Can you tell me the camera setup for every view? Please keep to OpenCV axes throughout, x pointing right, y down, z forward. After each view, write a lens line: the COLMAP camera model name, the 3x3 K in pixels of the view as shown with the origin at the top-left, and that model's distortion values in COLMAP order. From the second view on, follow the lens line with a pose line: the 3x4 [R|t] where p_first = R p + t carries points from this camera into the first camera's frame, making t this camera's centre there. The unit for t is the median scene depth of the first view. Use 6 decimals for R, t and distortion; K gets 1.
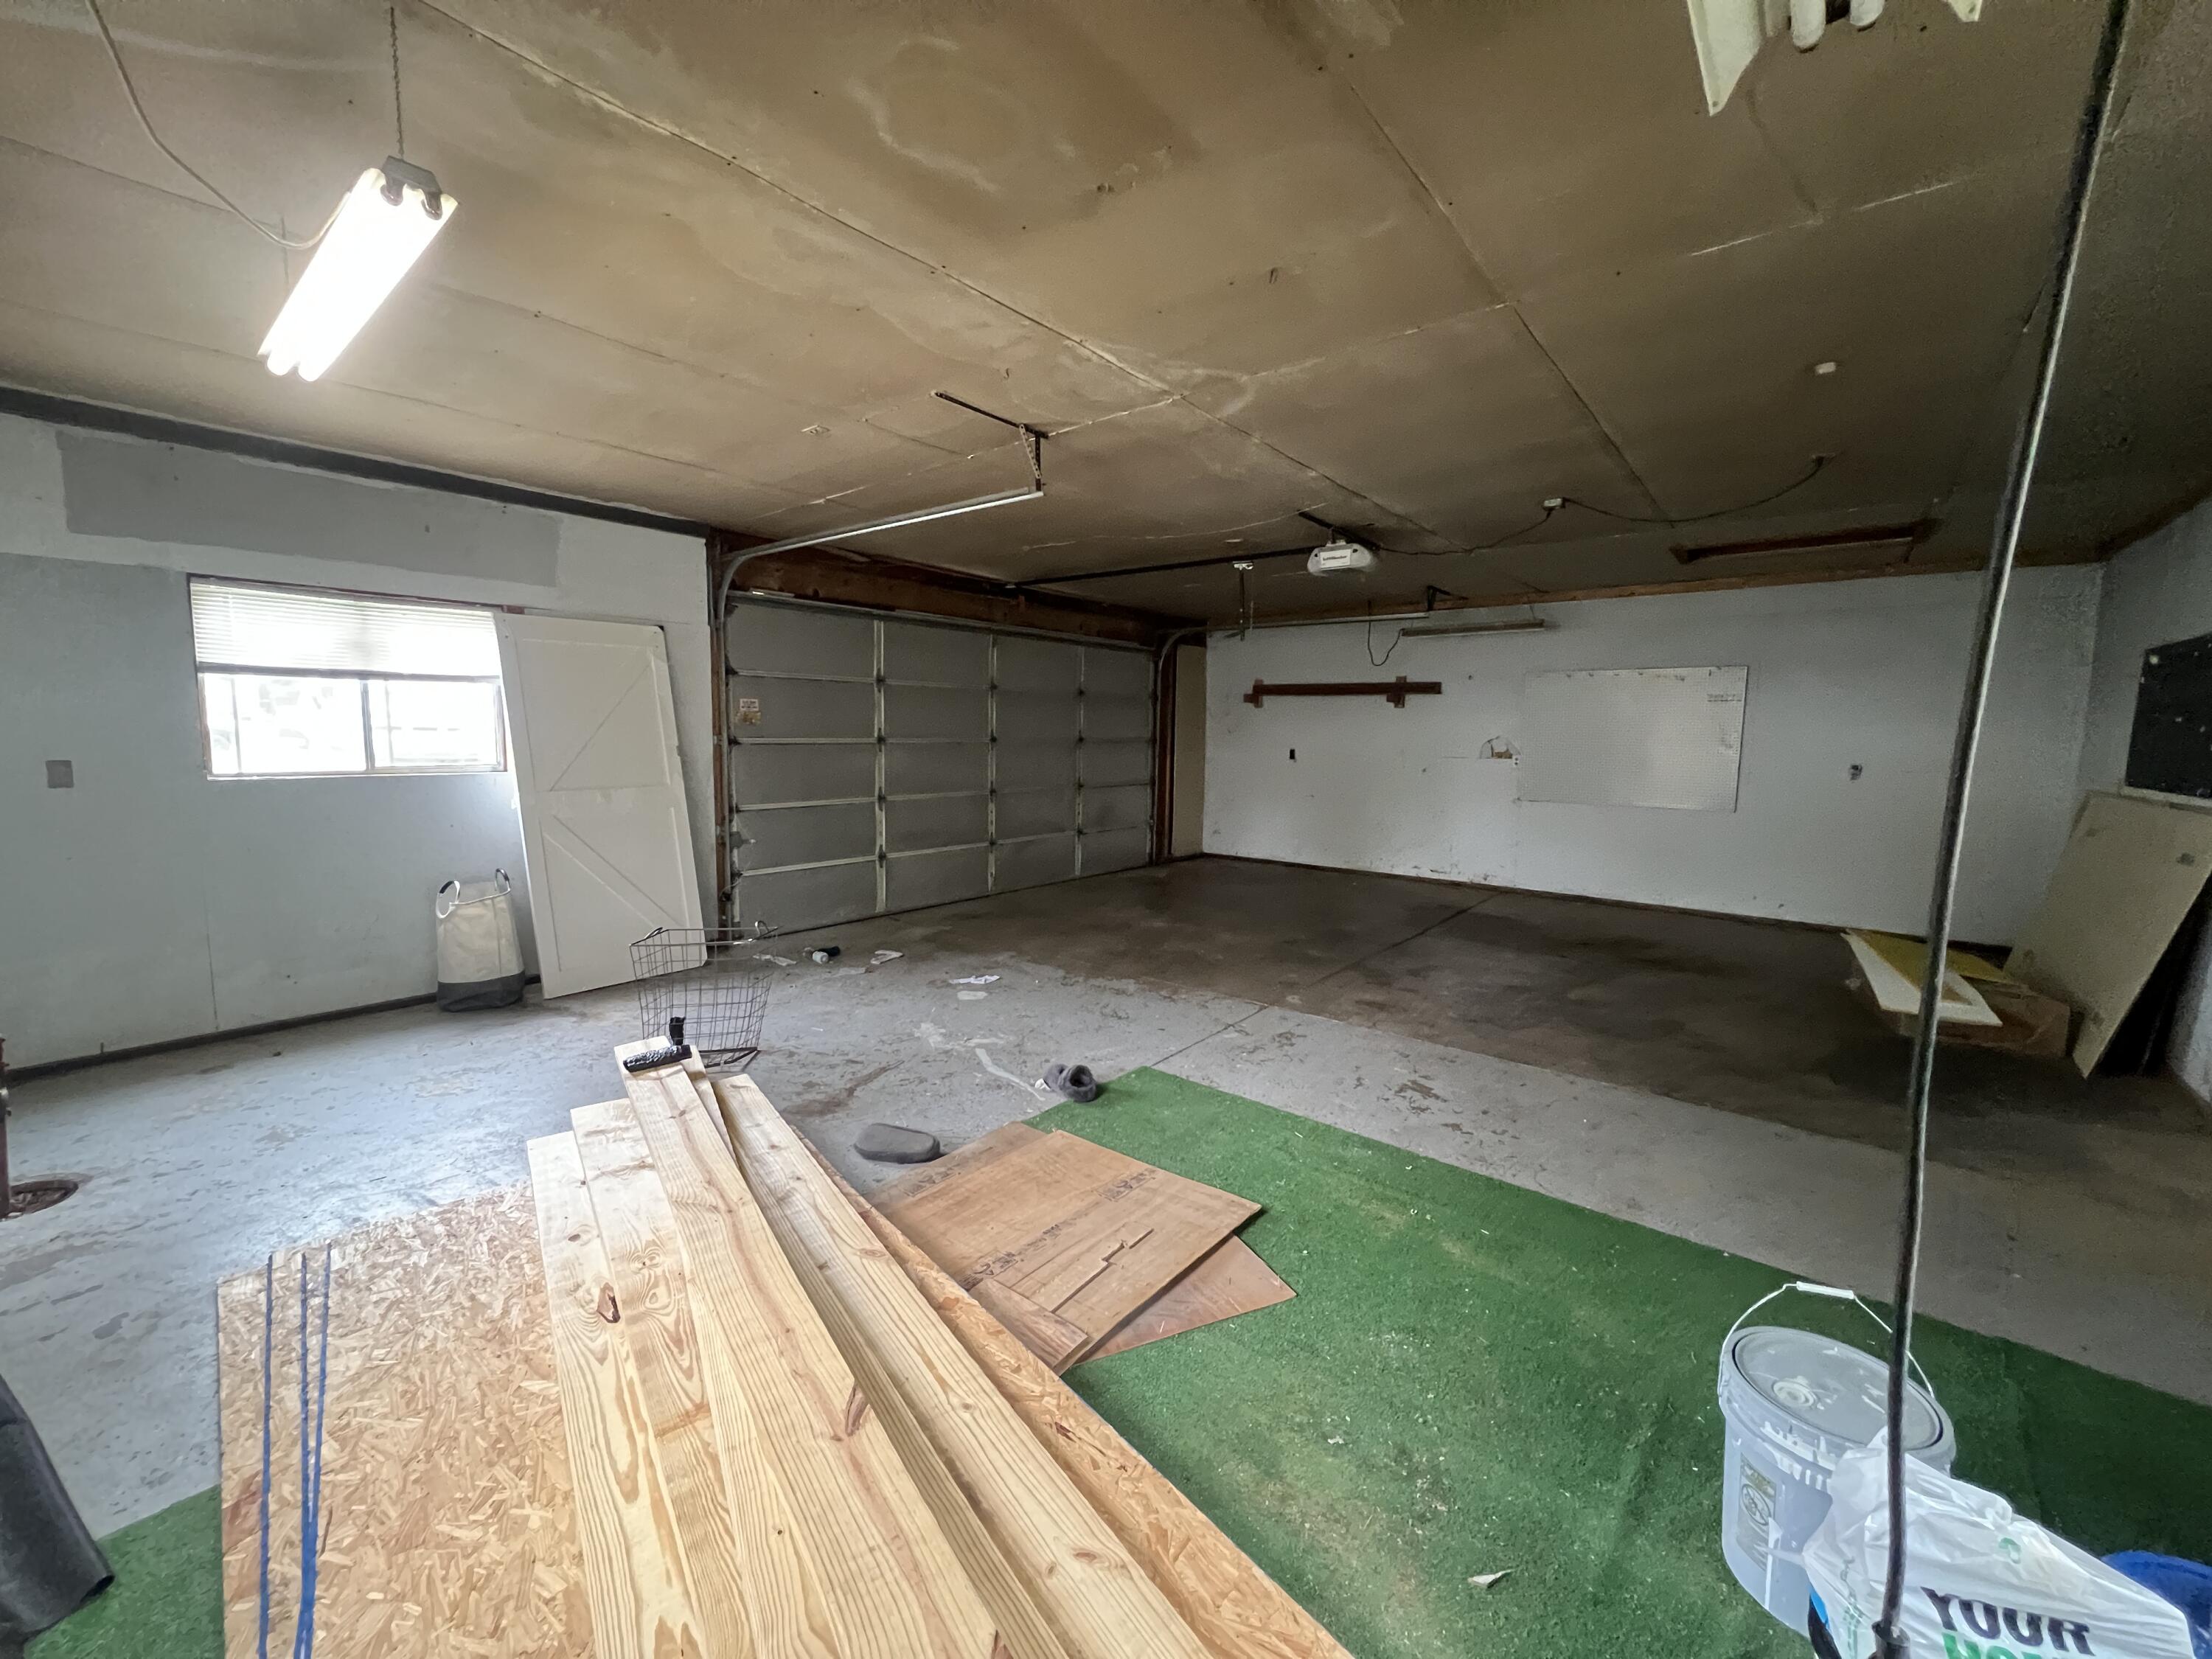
lens RADIAL K [[886.0, 0, 1092.5], [0, 886.0, 815.5], [0, 0, 1]] dist [-0.002000, 0.000084]
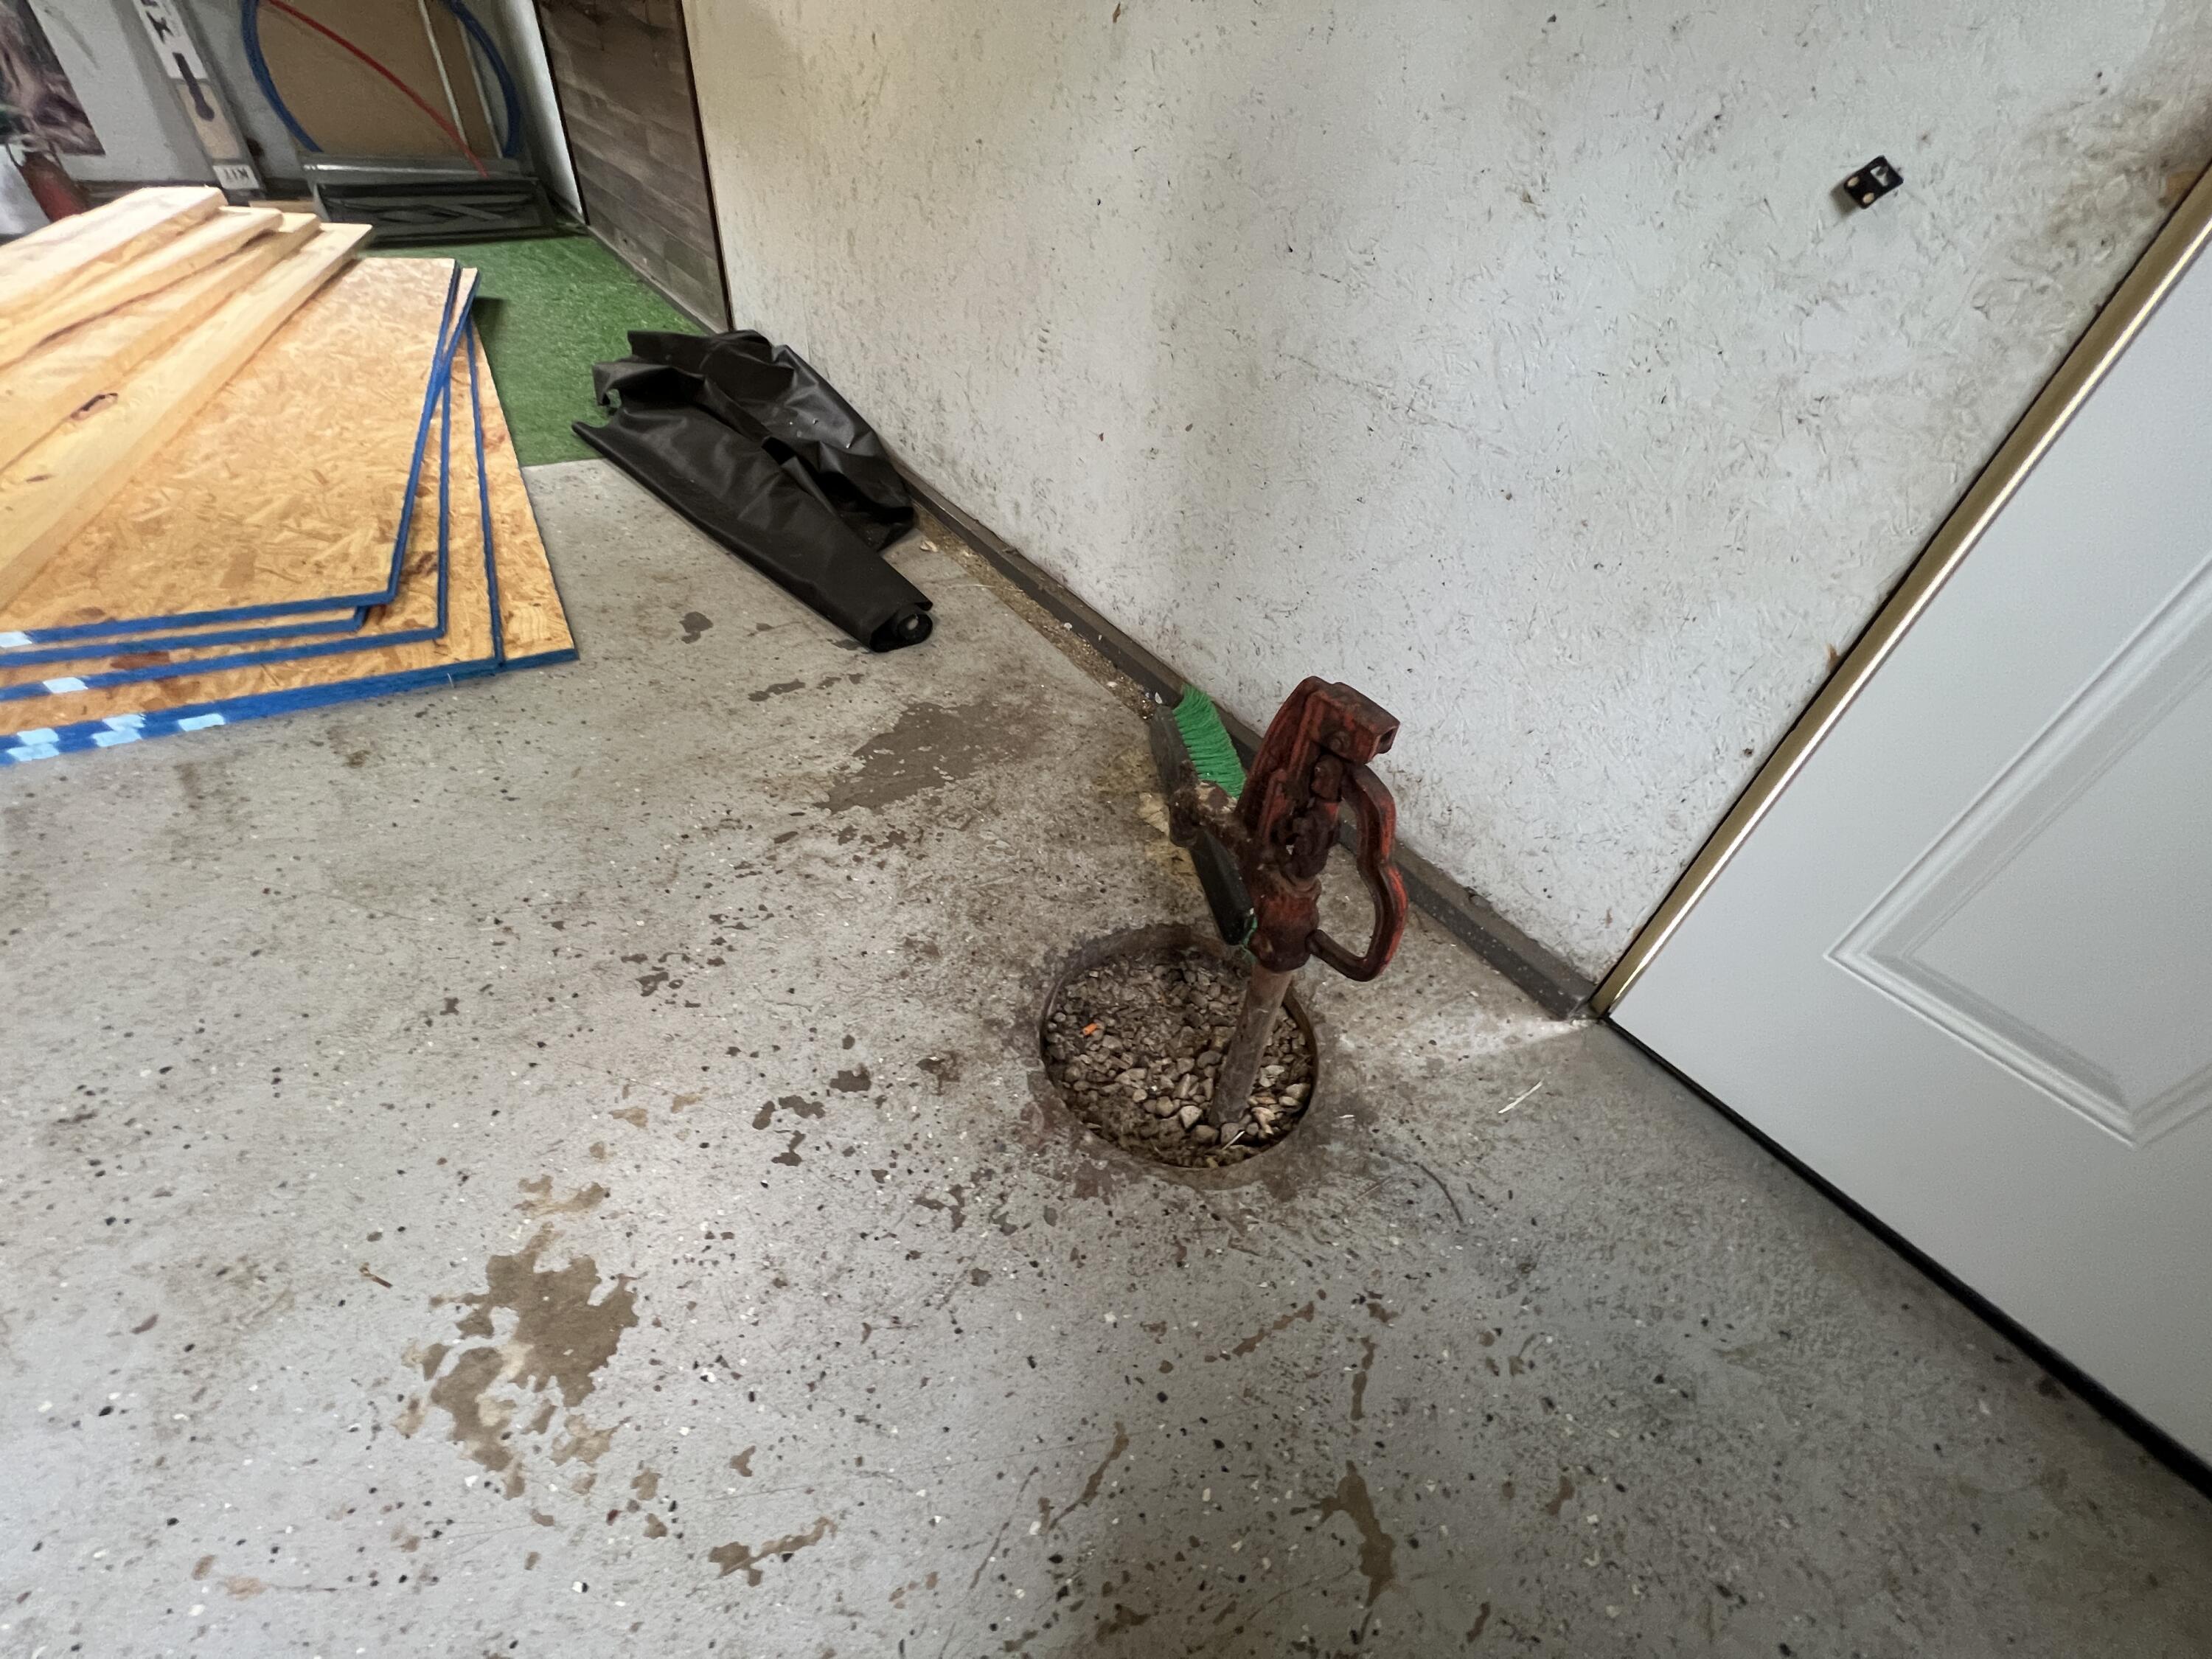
lens RADIAL K [[889.5, 0, 1102.7], [0, 889.5, 820.3], [0, 0, 1]] dist [-0.000560, -0.000164]
pose [[-0.965221, -0.235804, 0.112896, -0.804467], [-0.082059, 0.683264, 0.725546, 0.072445], [-0.248224, 0.691048, -0.678850, 0.787420]]
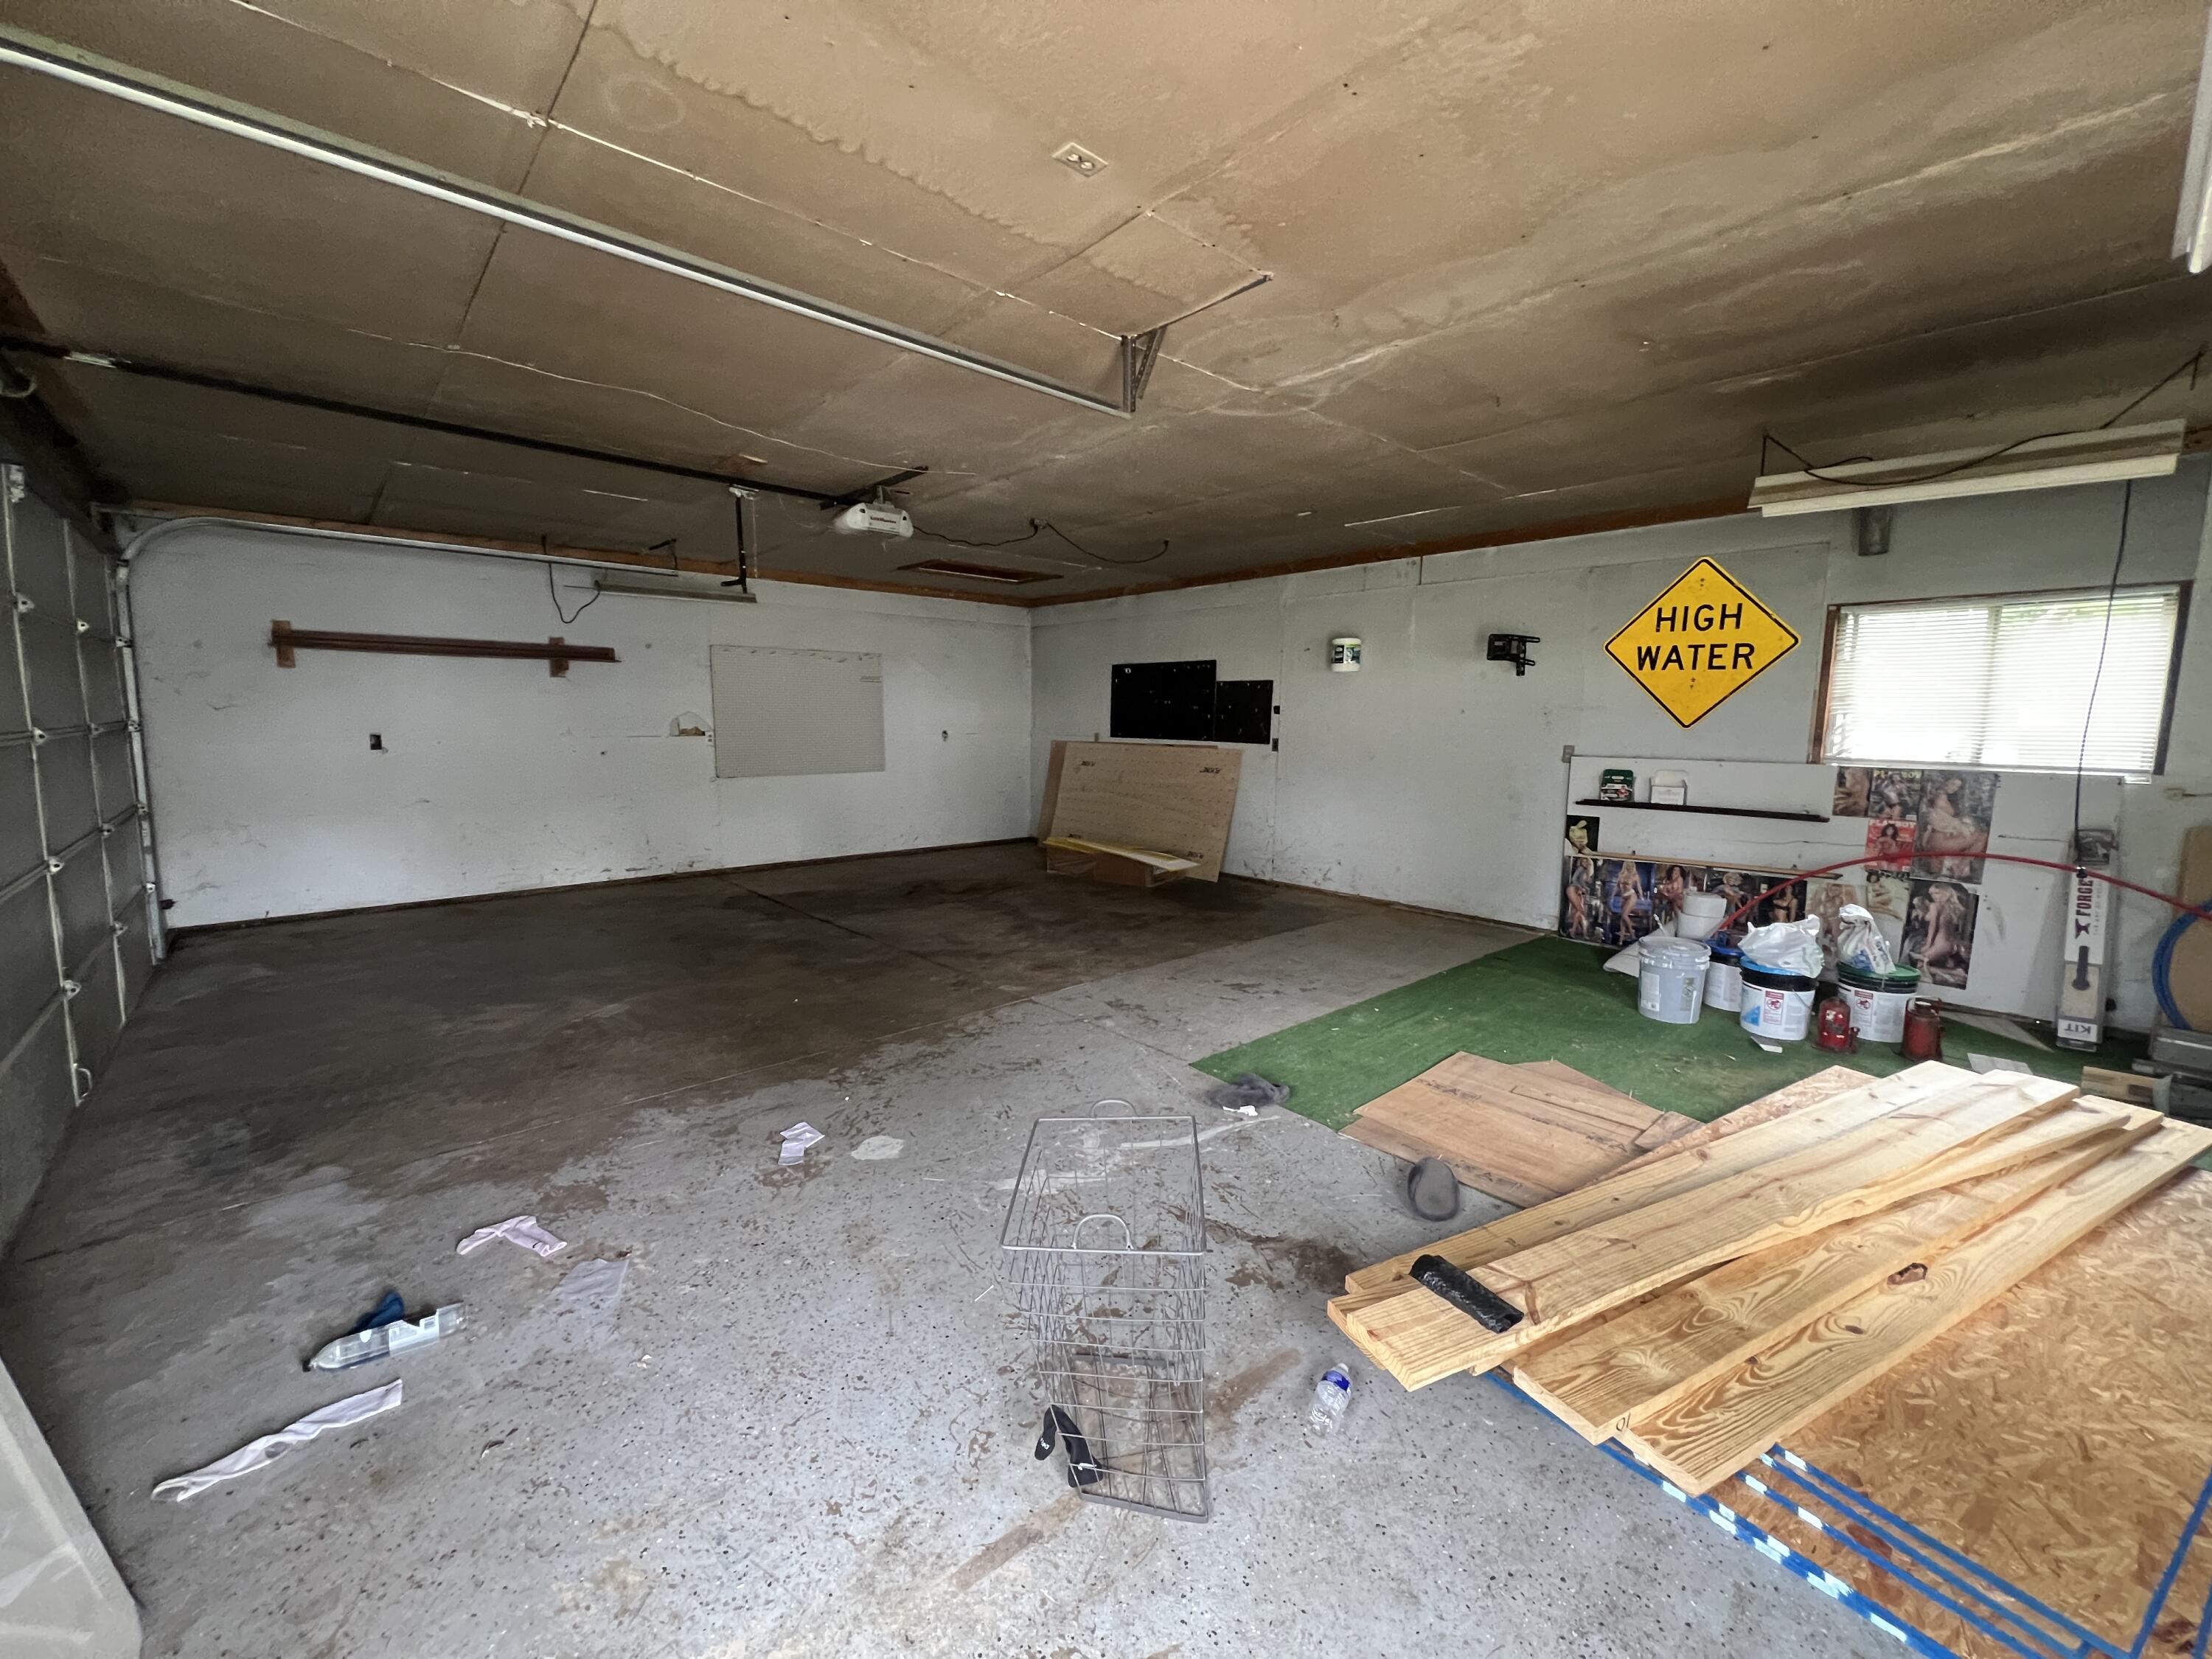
lens RADIAL K [[889.5, 0, 1102.7], [0, 889.5, 820.3], [0, 0, 1]] dist [-0.000560, -0.000164]
pose [[0.140108, -0.130840, 0.981453, -0.824609], [0.087456, 0.988992, 0.119361, -0.100205], [-0.986266, 0.069111, 0.150009, 0.873097]]
